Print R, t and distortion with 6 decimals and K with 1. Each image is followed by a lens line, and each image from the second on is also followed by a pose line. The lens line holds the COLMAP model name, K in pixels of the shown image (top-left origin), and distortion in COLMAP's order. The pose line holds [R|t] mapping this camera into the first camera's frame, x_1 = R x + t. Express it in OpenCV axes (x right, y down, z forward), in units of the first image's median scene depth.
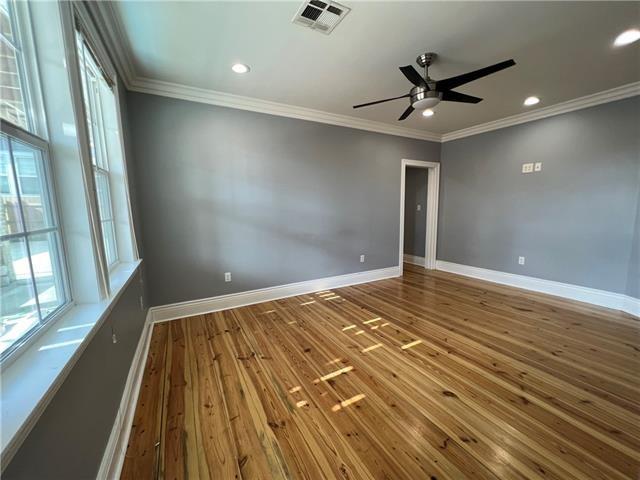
lens RADIAL K [[256.8, 0, 318.6], [0, 256.8, 238.7], [0, 0, 1]] dist [-0.002118, 0.000307]
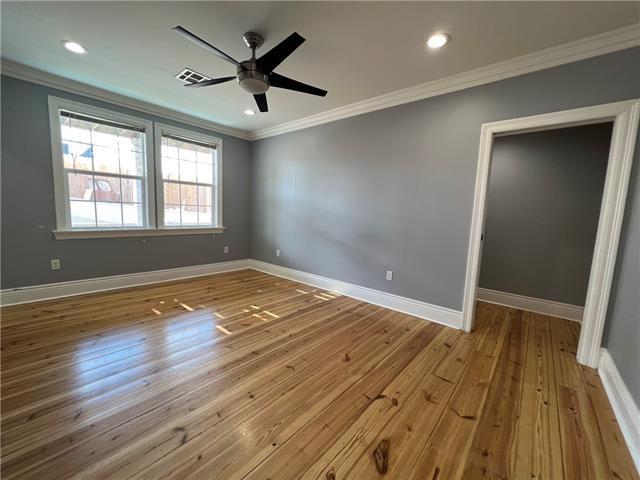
lens RADIAL K [[256.8, 0, 322.1], [0, 256.8, 237.3], [0, 0, 1]] dist [-0.002118, 0.000307]
pose [[0.343721, 0.110802, -0.932512, 0.987441], [-0.158881, 0.985561, 0.058542, -0.056768], [0.925534, 0.128037, 0.356362, 0.661646]]
